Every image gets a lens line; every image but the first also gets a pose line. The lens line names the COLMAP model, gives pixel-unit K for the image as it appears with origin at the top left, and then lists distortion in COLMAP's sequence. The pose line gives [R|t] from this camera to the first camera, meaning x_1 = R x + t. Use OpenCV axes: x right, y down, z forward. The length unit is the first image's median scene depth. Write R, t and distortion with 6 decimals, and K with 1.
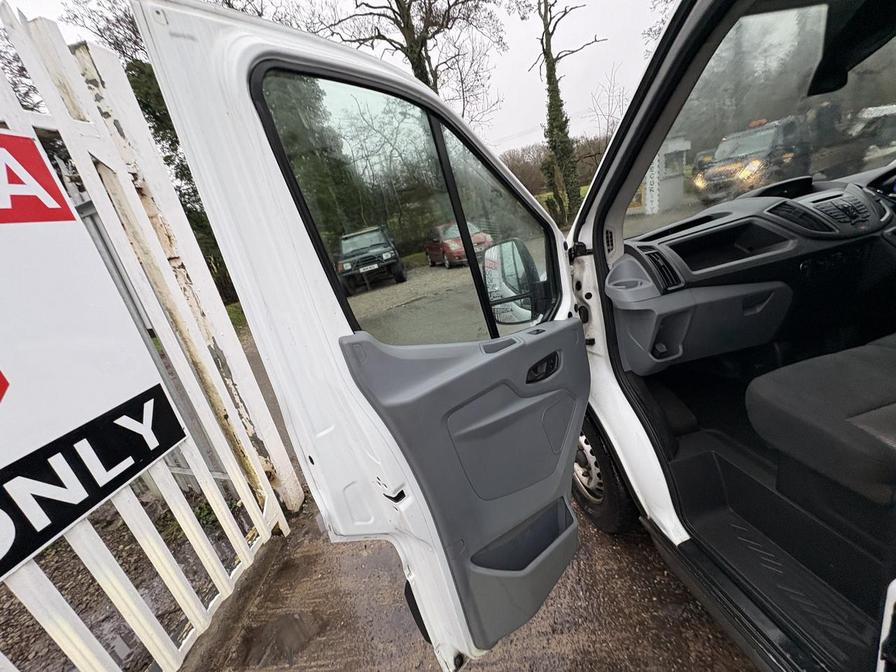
lens RADIAL K [[355.2, 0, 447.6], [0, 355.2, 338.0], [0, 0, 1]] dist [-0.002013, 0.000178]
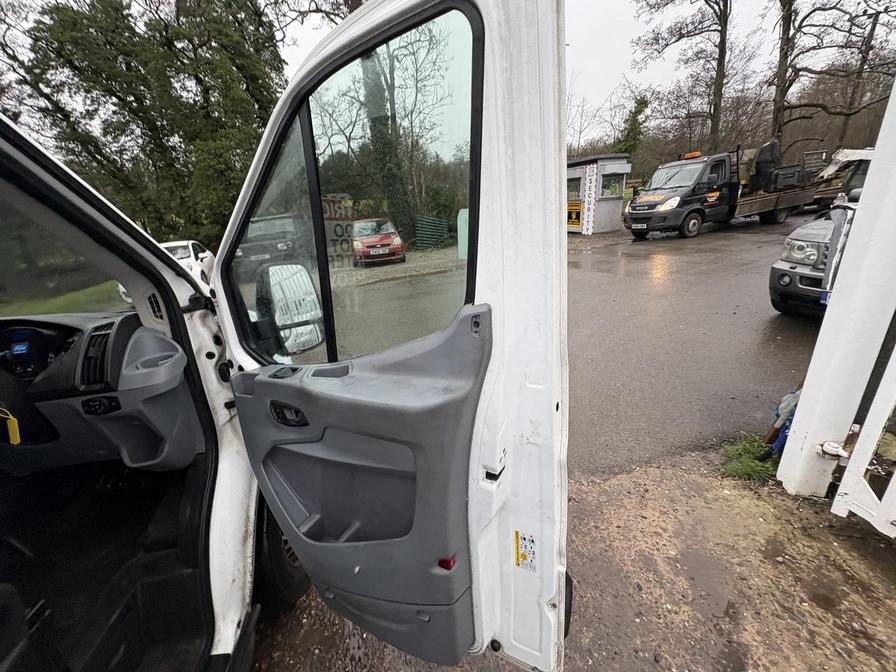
lens RADIAL K [[355.2, 0, 446.6], [0, 355.2, 337.2], [0, 0, 1]] dist [-0.002013, 0.000178]
pose [[0.992229, 0.124134, 0.008451, 2.420143], [-0.124362, 0.991564, 0.036529, -0.640623], [-0.003846, -0.037296, 0.999297, 0.225024]]
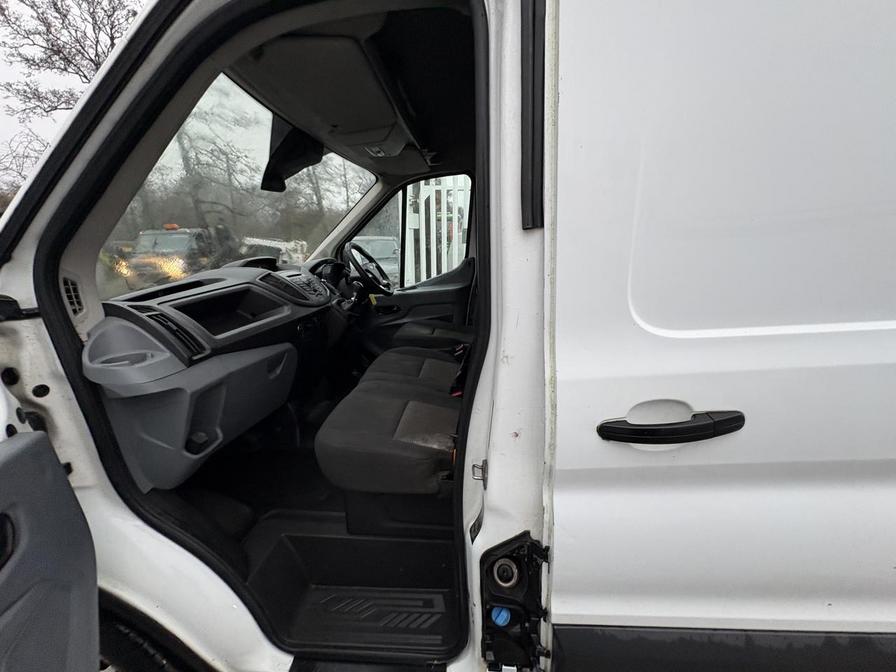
lens RADIAL K [[355.2, 0, 448.3], [0, 355.2, 336.2], [0, 0, 1]] dist [-0.002013, 0.000178]
pose [[0.238701, -0.030496, 0.970614, 0.011934], [0.274223, 0.960945, -0.037247, -0.005055], [-0.931571, 0.275056, 0.237741, 0.268706]]
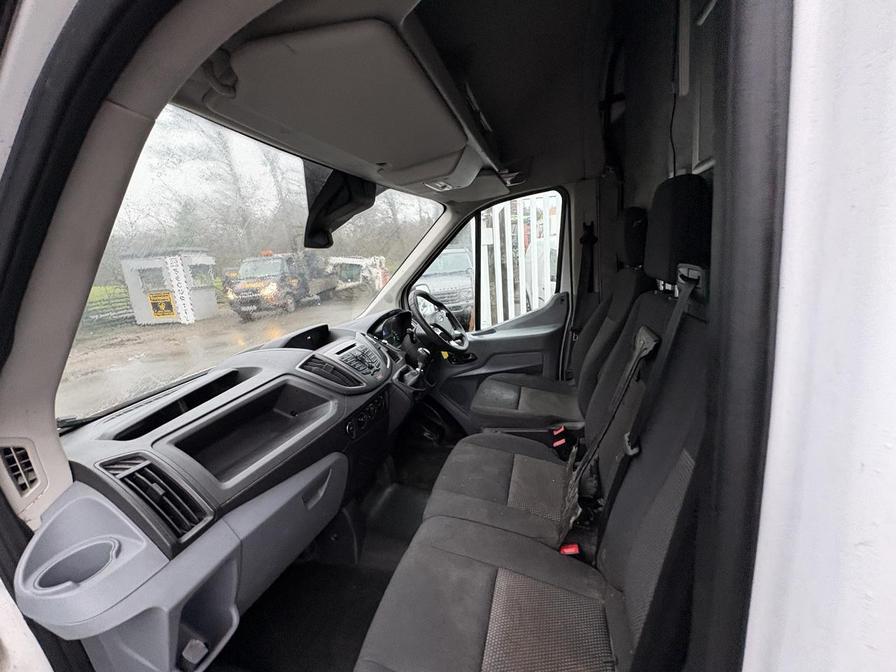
lens RADIAL K [[355.2, 0, 450.2], [0, 355.2, 337.2], [0, 0, 1]] dist [-0.002013, 0.000178]
pose [[0.429324, -0.031704, 0.902594, 0.301635], [0.285512, 0.952896, -0.102335, -0.233761], [-0.856833, 0.301637, 0.418153, 0.325233]]
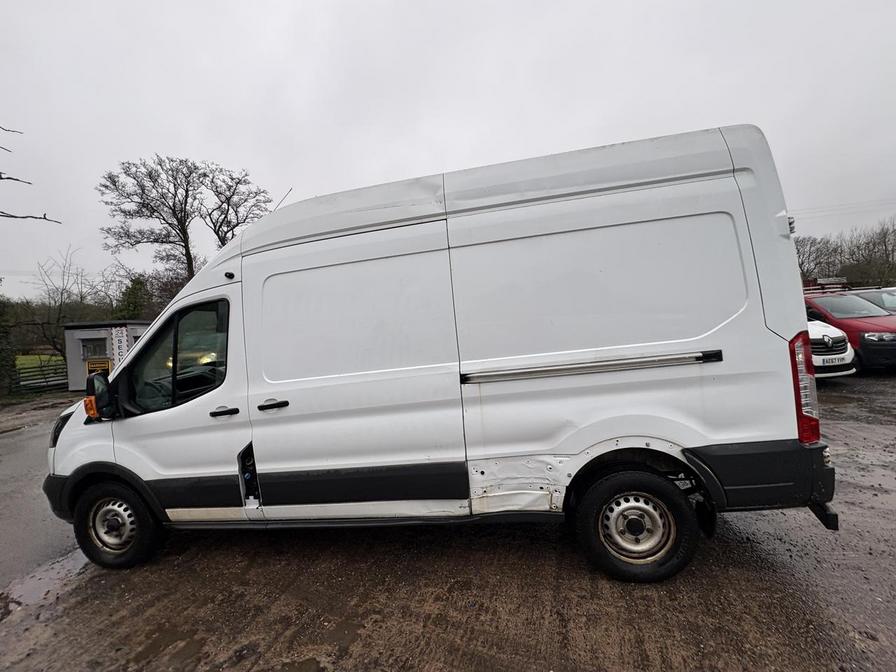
lens RADIAL K [[355.2, 0, 448.3], [0, 355.2, 336.8], [0, 0, 1]] dist [-0.002013, 0.000178]
pose [[0.317823, 0.164620, 0.933750, -1.001182], [0.302363, 0.915797, -0.264371, 0.633558], [-0.898646, 0.366354, 0.241286, -1.318186]]
